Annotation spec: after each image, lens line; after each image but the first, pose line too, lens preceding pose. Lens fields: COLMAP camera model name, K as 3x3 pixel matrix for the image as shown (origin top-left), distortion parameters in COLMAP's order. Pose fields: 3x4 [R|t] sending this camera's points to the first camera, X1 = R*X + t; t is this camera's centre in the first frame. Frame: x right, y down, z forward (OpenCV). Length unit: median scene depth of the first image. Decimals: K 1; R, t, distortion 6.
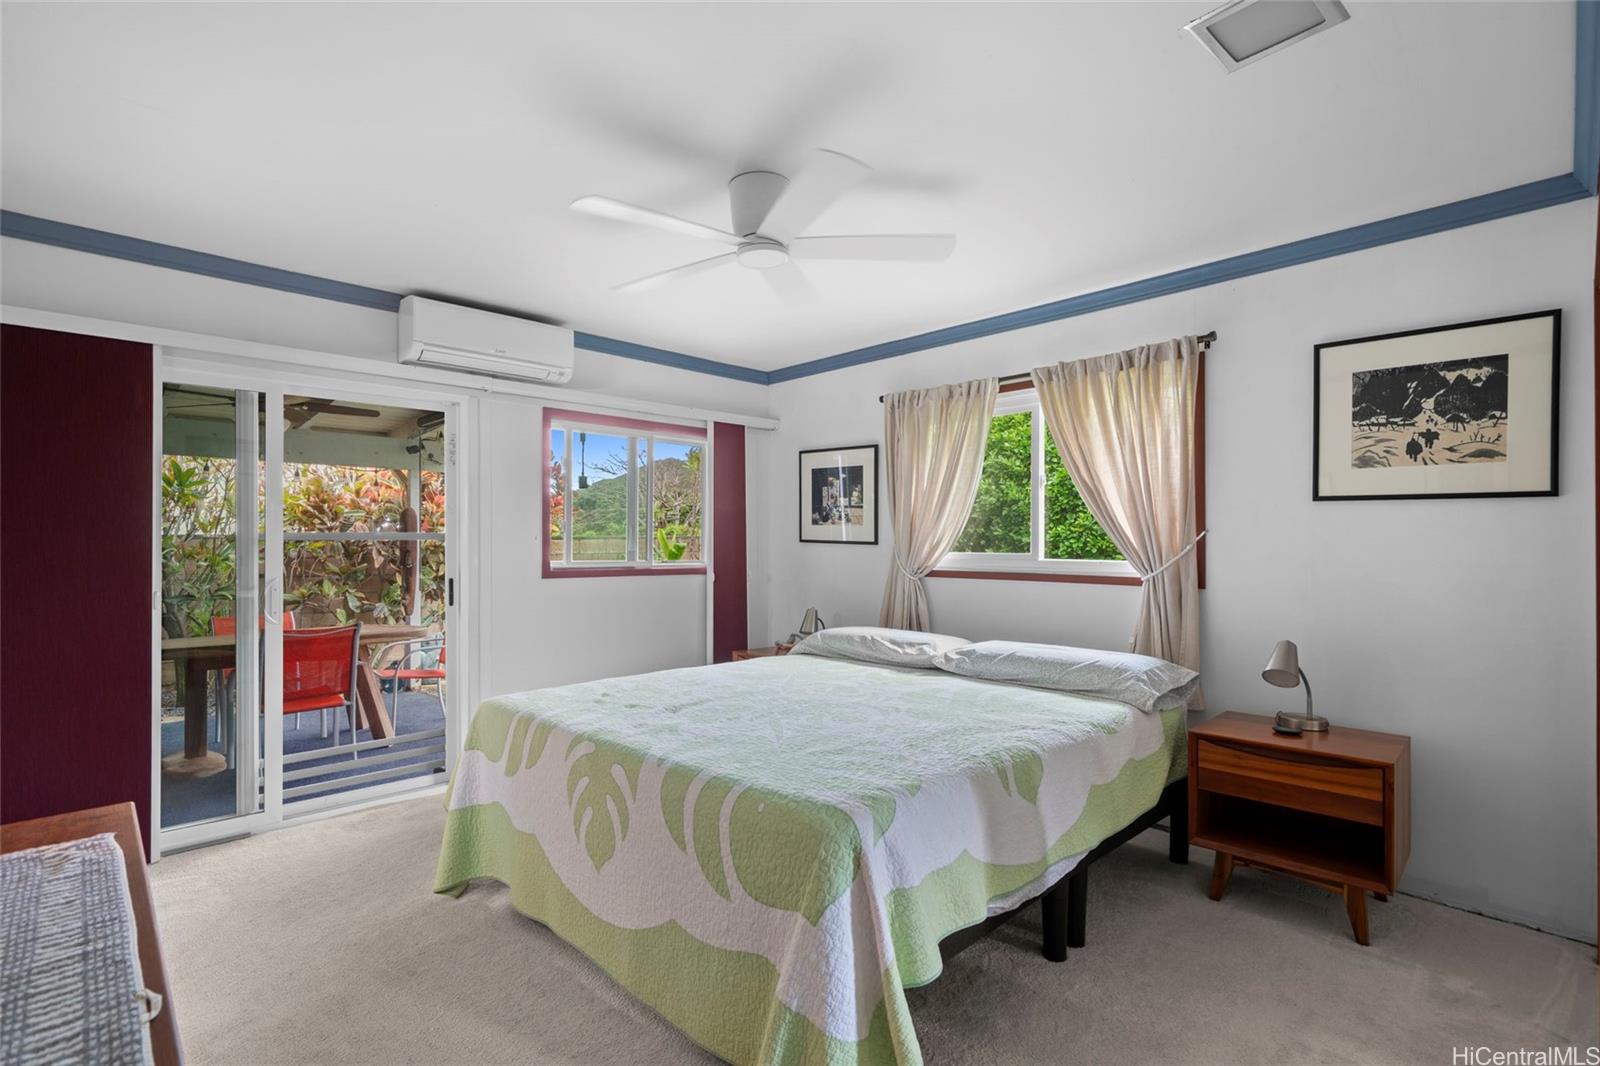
lens RADIAL K [[772.7, 0, 800.0], [0, 772.7, 533.0], [0, 0, 1]] dist [0.000559, 0.000089]
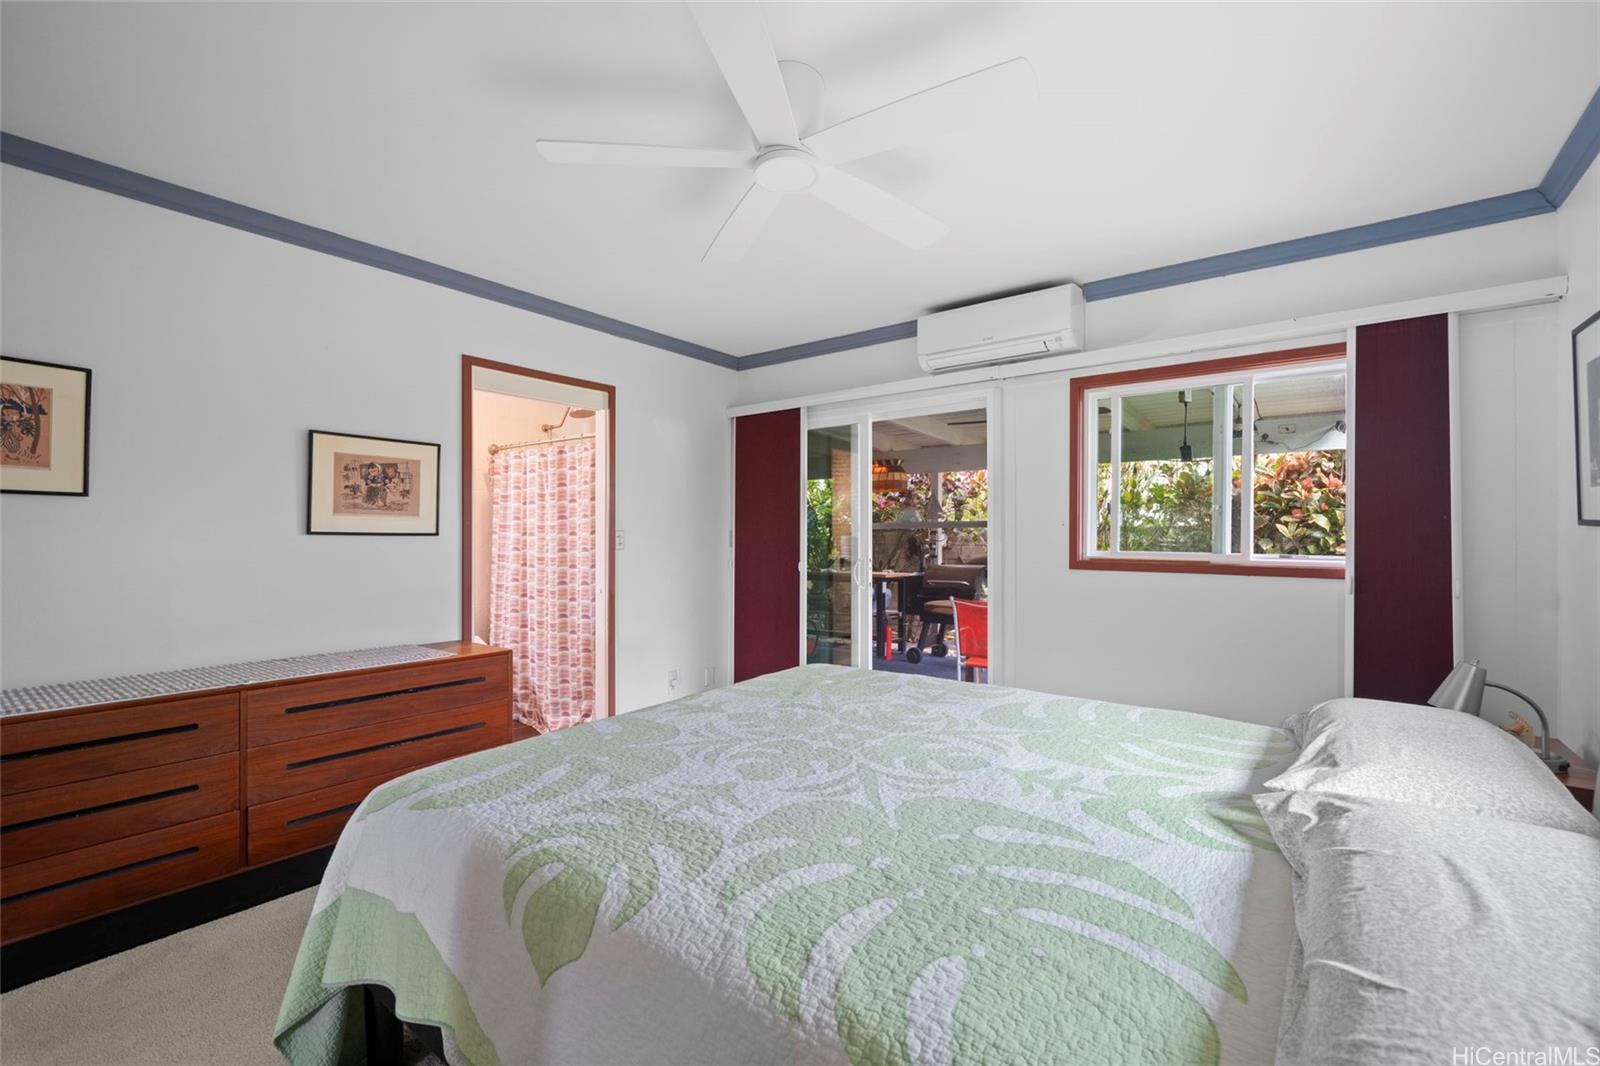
lens RADIAL K [[697.8, 0, 800.0], [0, 697.8, 533.0], [0, 0, 1]] dist [-0.001121, -0.000098]
pose [[0.136634, -0.004720, -0.990610, 0.510844], [0.013392, 0.999906, -0.002918, 0.016914], [0.990531, -0.012868, 0.136684, 0.682703]]
